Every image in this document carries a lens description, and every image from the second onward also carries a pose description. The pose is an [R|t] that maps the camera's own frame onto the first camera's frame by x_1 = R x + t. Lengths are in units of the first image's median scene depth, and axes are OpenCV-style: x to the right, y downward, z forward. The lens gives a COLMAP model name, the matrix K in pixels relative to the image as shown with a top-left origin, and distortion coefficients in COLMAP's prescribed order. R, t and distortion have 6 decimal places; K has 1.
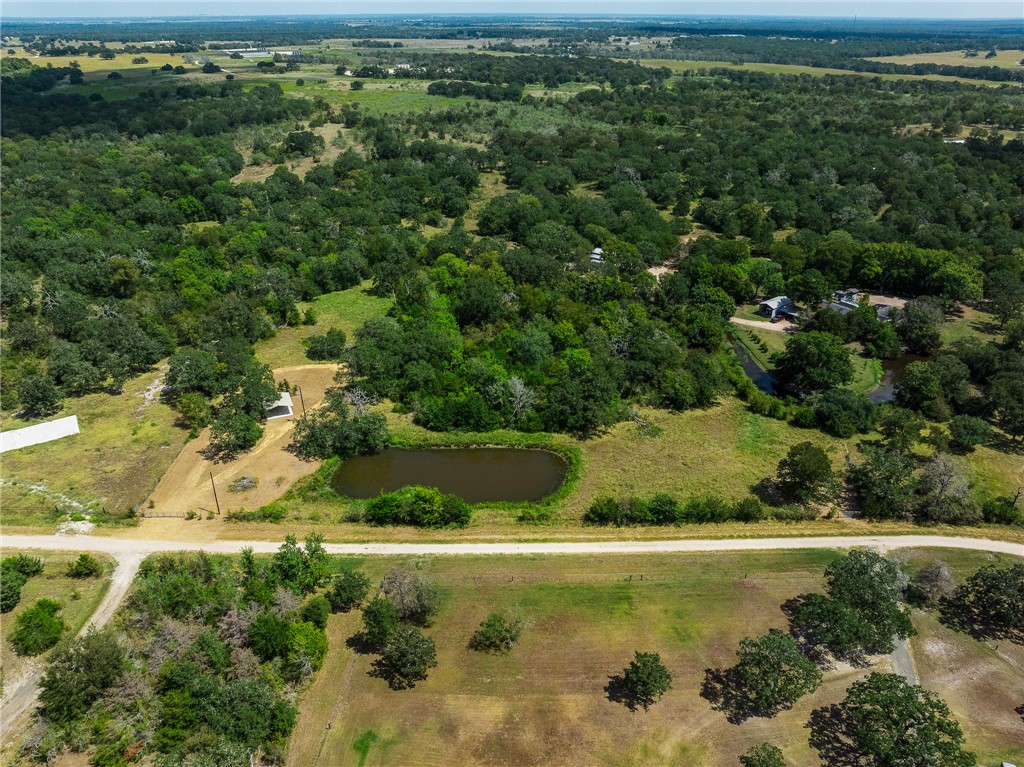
lens RADIAL K [[723.9, 0, 518.2], [0, 723.9, 382.3], [0, 0, 1]] dist [-0.058711, 0.039419]
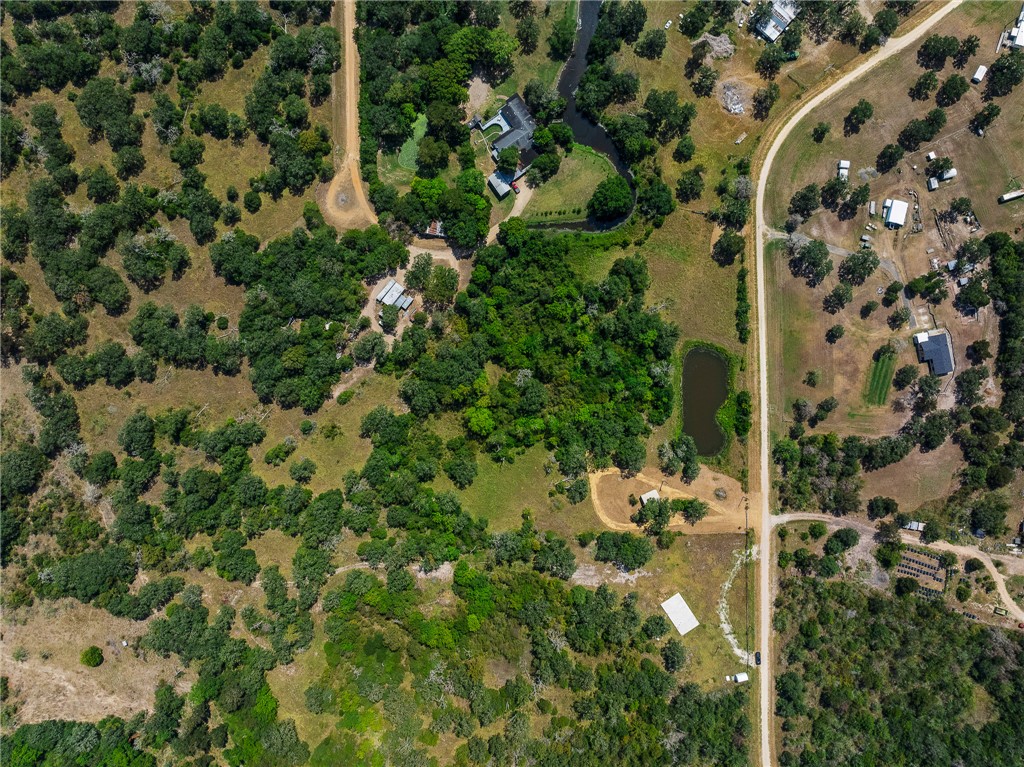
lens RADIAL K [[723.9, 0, 518.2], [0, 723.9, 382.3], [0, 0, 1]] dist [-0.058711, 0.039419]
pose [[0.000026, -1.000000, -0.000196, -0.023695], [0.443492, -0.000164, 0.896278, -1.462101], [-0.896278, -0.000110, 0.443492, 0.393600]]
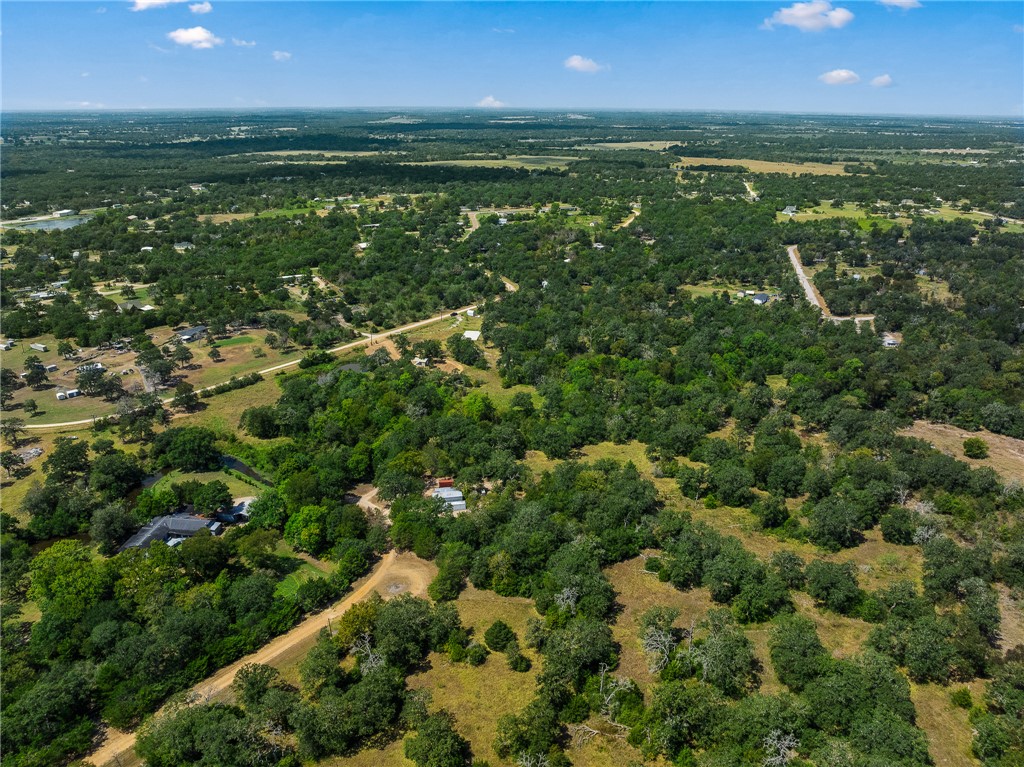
lens RADIAL K [[723.9, 0, 518.2], [0, 723.9, 382.3], [0, 0, 1]] dist [-0.058711, 0.039419]
pose [[-0.654954, 0.263281, -0.708321, 0.888908], [-0.345892, 0.728934, 0.590774, -1.107580], [0.671859, 0.631932, -0.386351, 1.731506]]
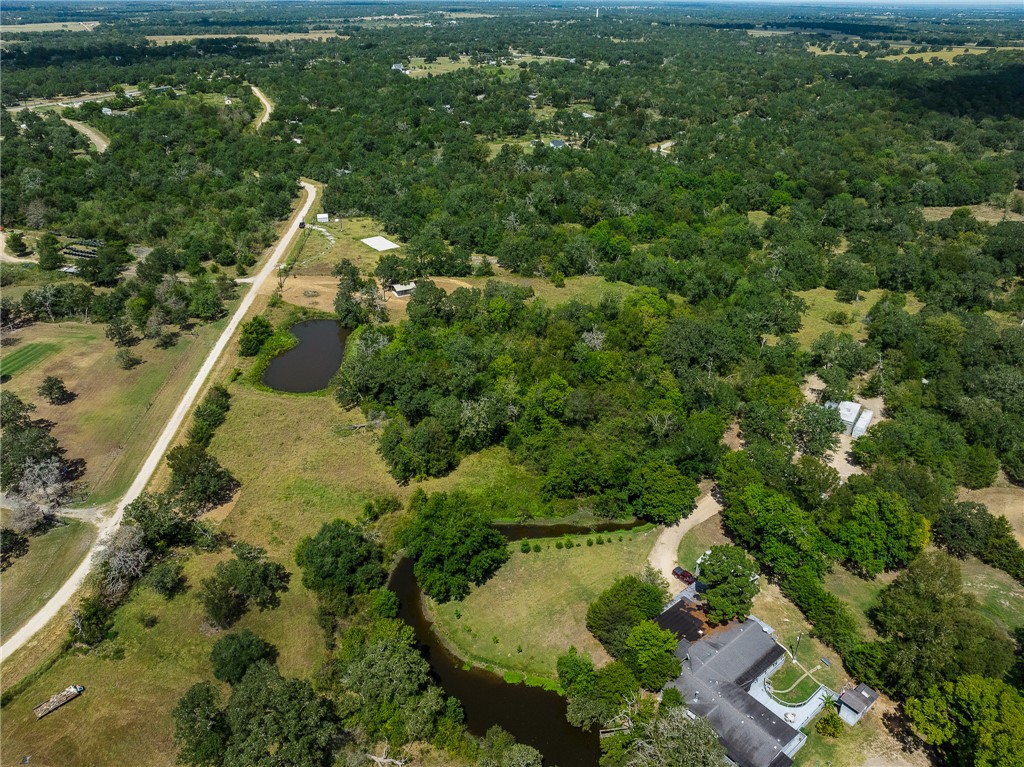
lens RADIAL K [[723.9, 0, 518.2], [0, 723.9, 382.3], [0, 0, 1]] dist [-0.058711, 0.039419]
pose [[0.075320, 0.475364, -0.876559, 0.856552], [-0.450972, 0.800259, 0.395235, -0.400070], [0.889354, 0.365535, 0.274651, 0.715985]]
